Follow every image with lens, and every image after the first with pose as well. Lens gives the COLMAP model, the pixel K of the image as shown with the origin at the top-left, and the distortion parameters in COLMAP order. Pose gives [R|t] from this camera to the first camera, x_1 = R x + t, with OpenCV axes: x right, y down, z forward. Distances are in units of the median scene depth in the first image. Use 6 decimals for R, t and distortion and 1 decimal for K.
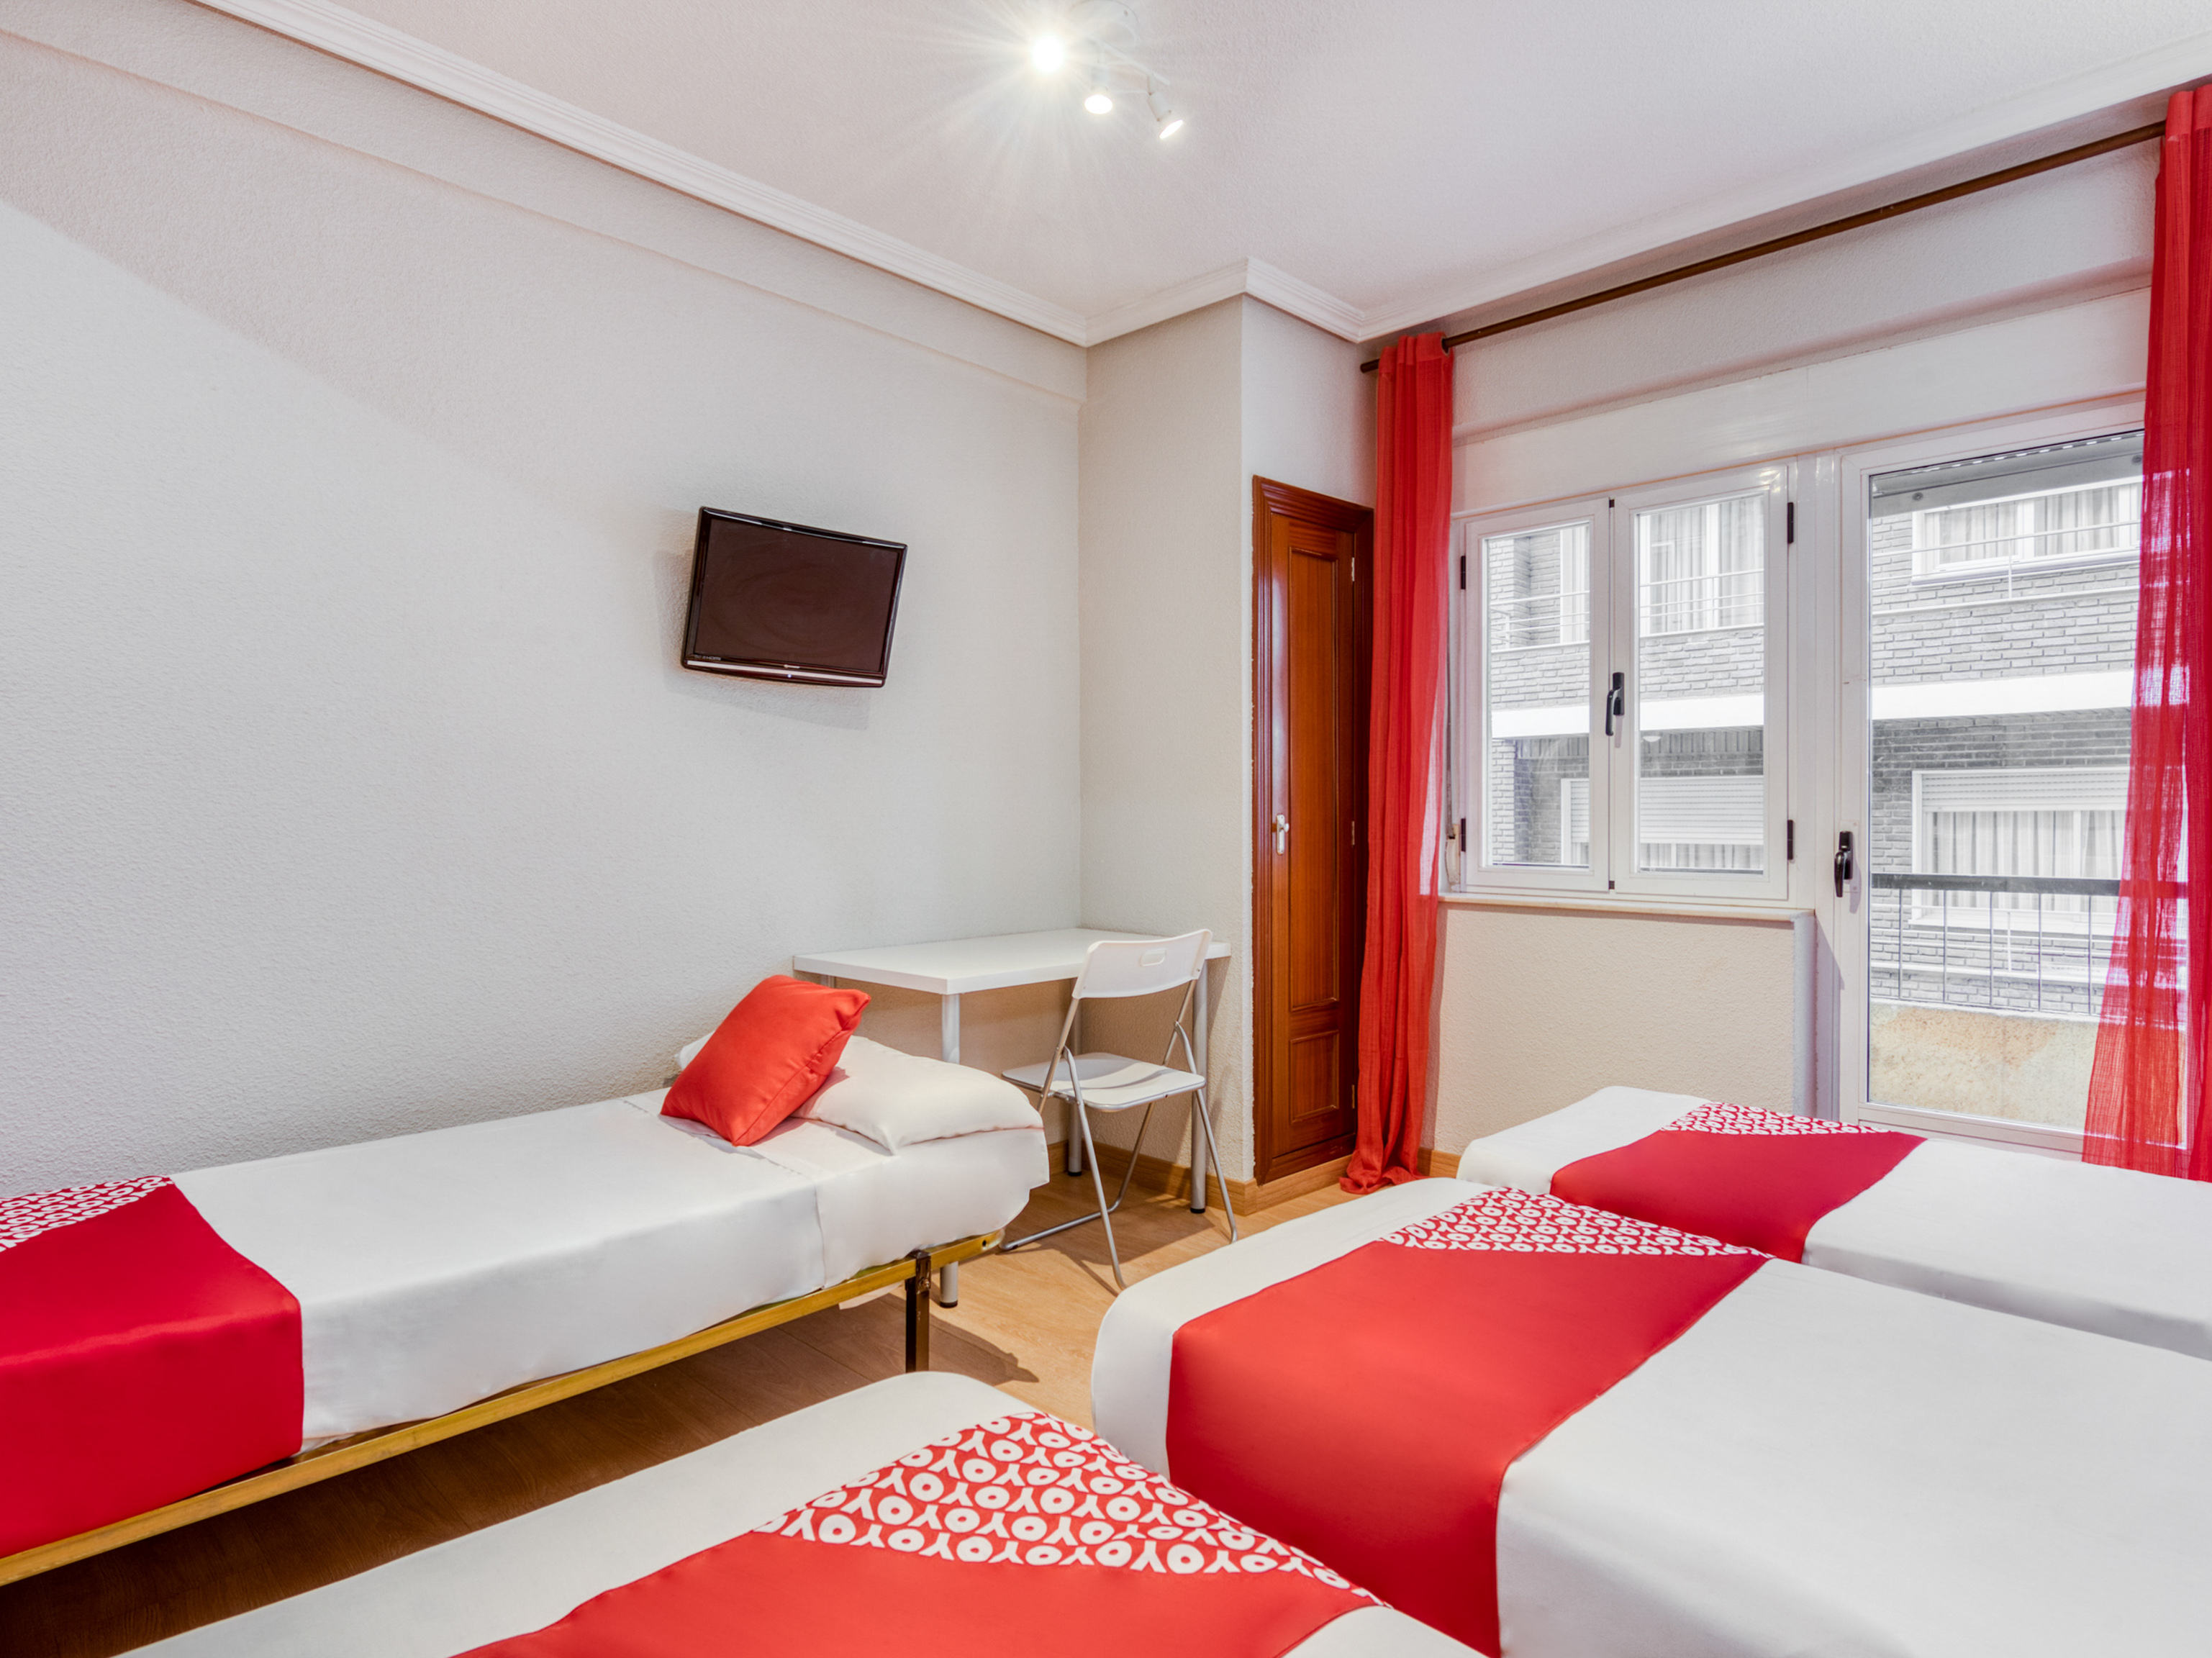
lens RADIAL K [[1225.0, 0, 1105.8], [0, 1225.0, 826.5], [0, 0, 1]] dist [-0.001483, 0.000323]
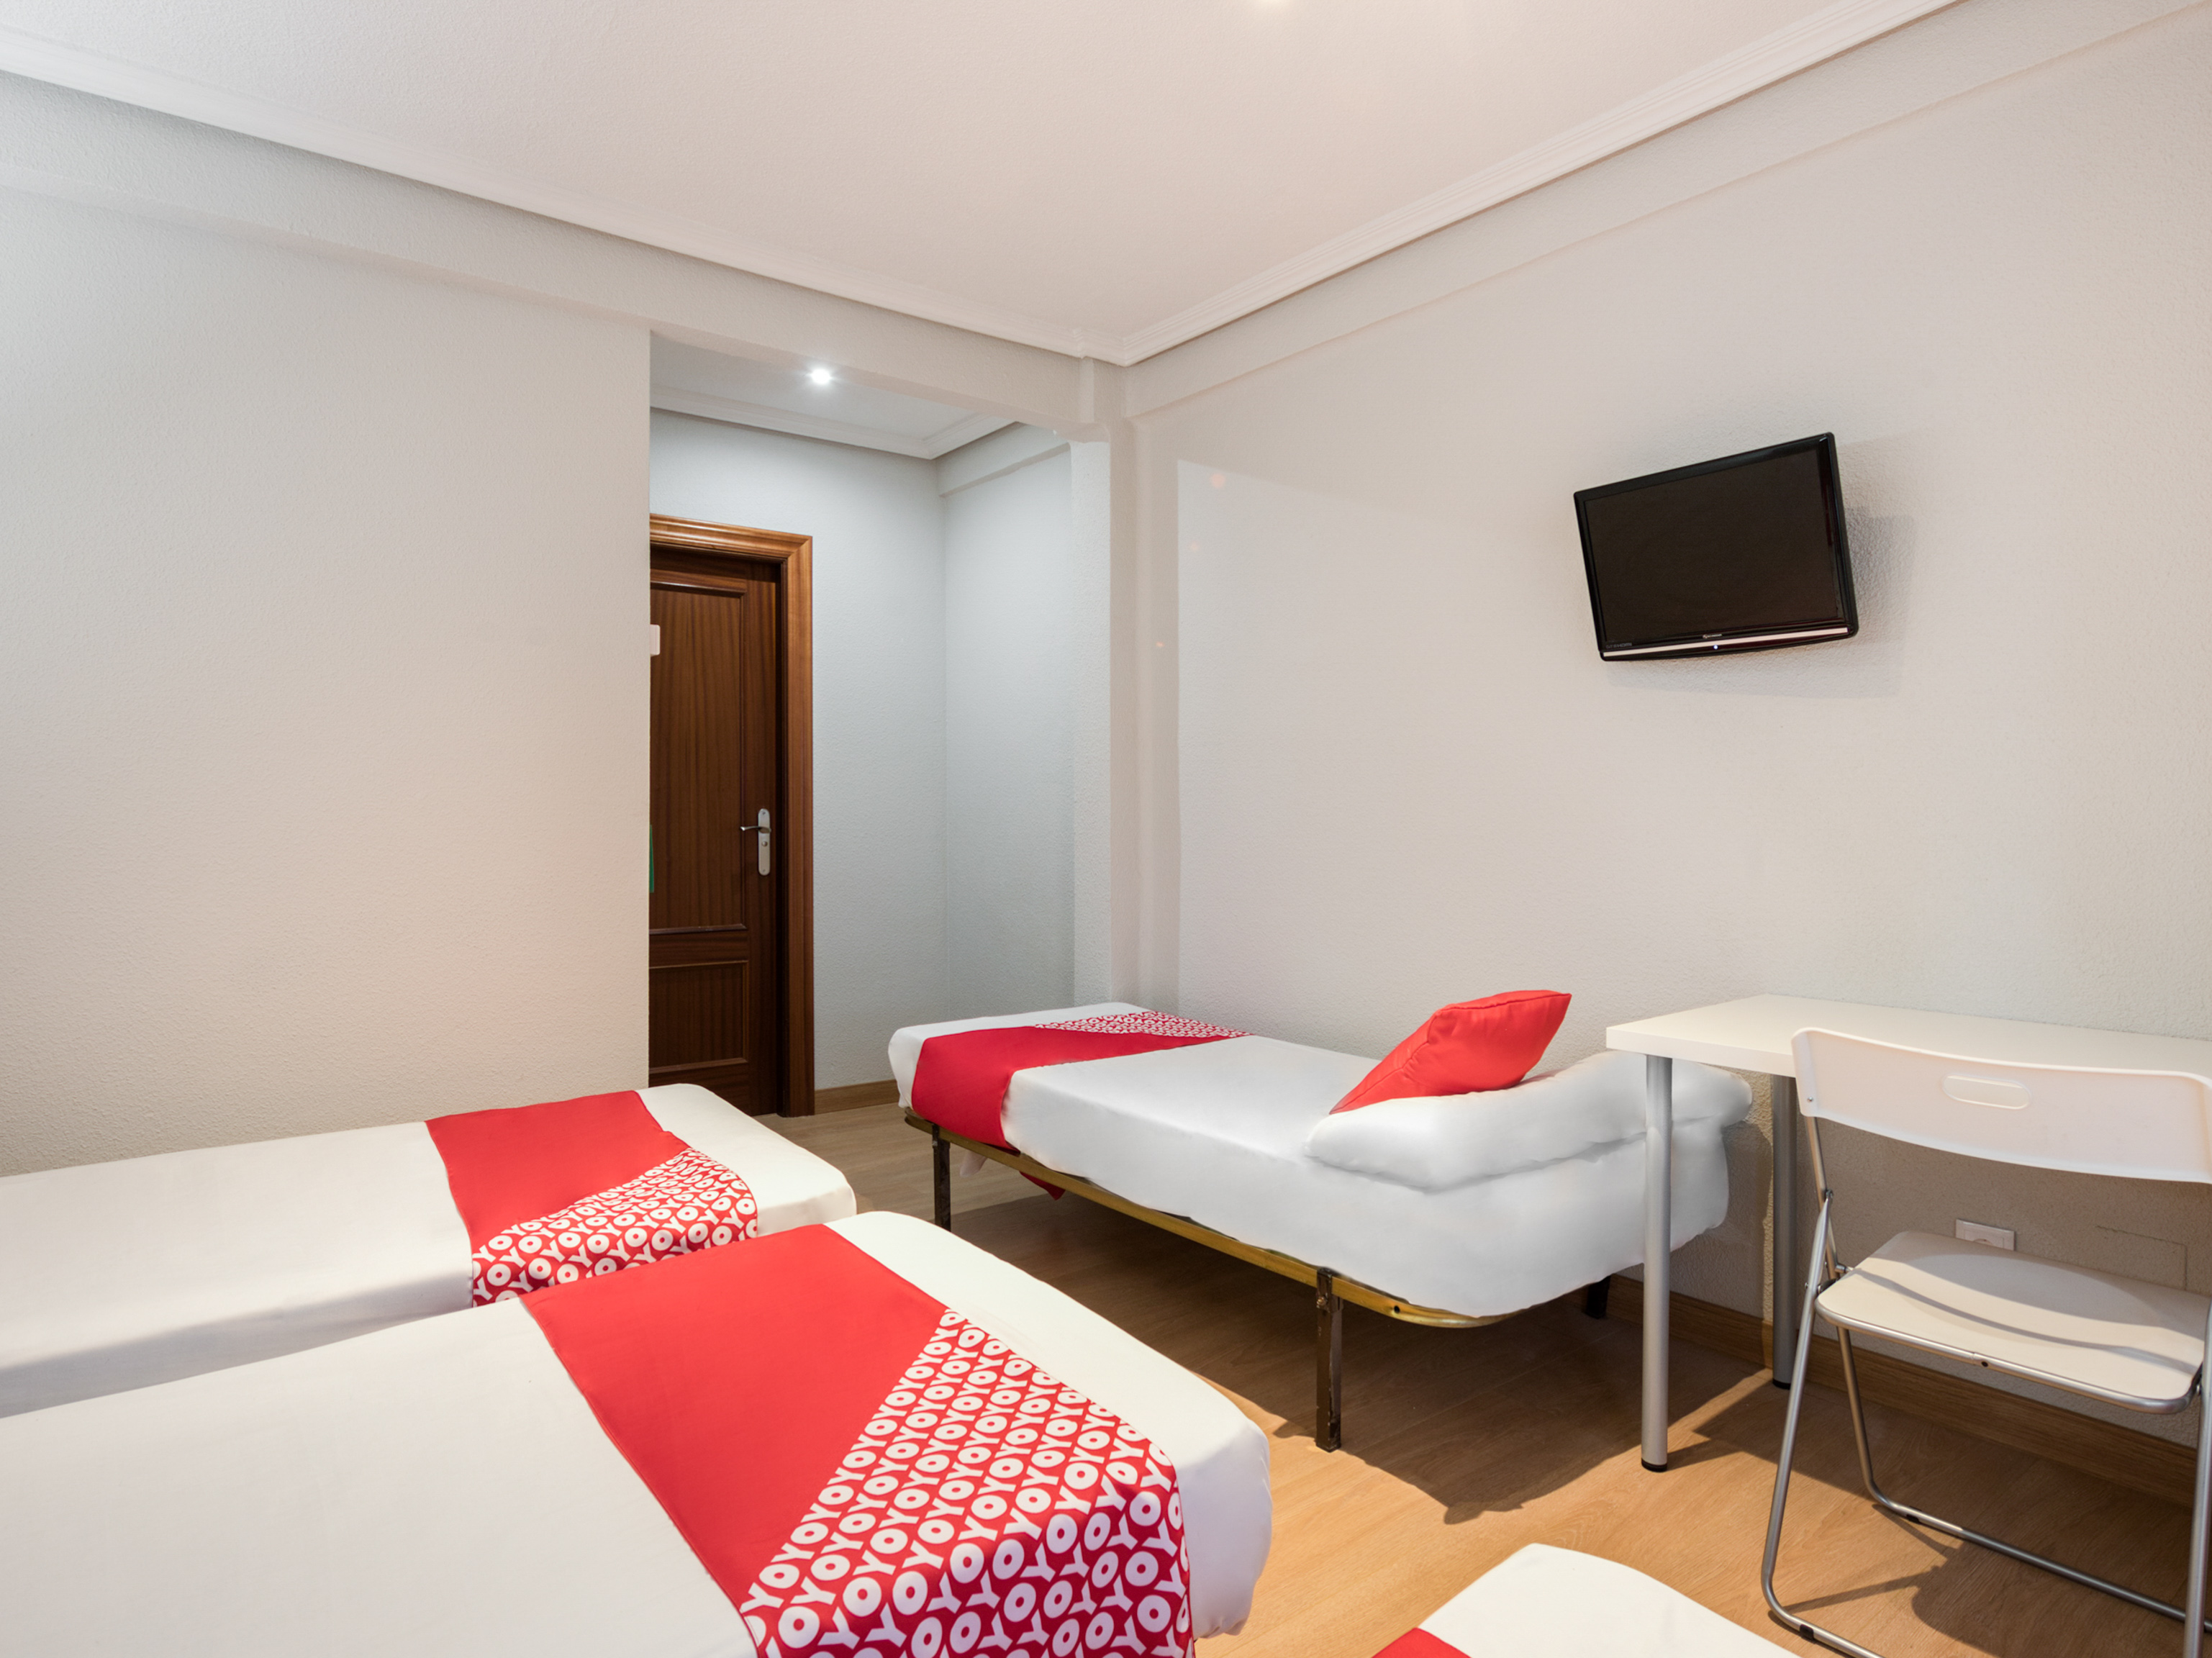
lens RADIAL K [[1225.0, 0, 1105.2], [0, 1225.0, 825.2], [0, 0, 1]] dist [-0.001483, 0.000323]
pose [[-0.140198, 0.008223, -0.990089, 0.603094], [-0.008182, 0.999922, 0.009463, -0.007488], [0.990090, 0.009427, -0.140120, 0.698730]]
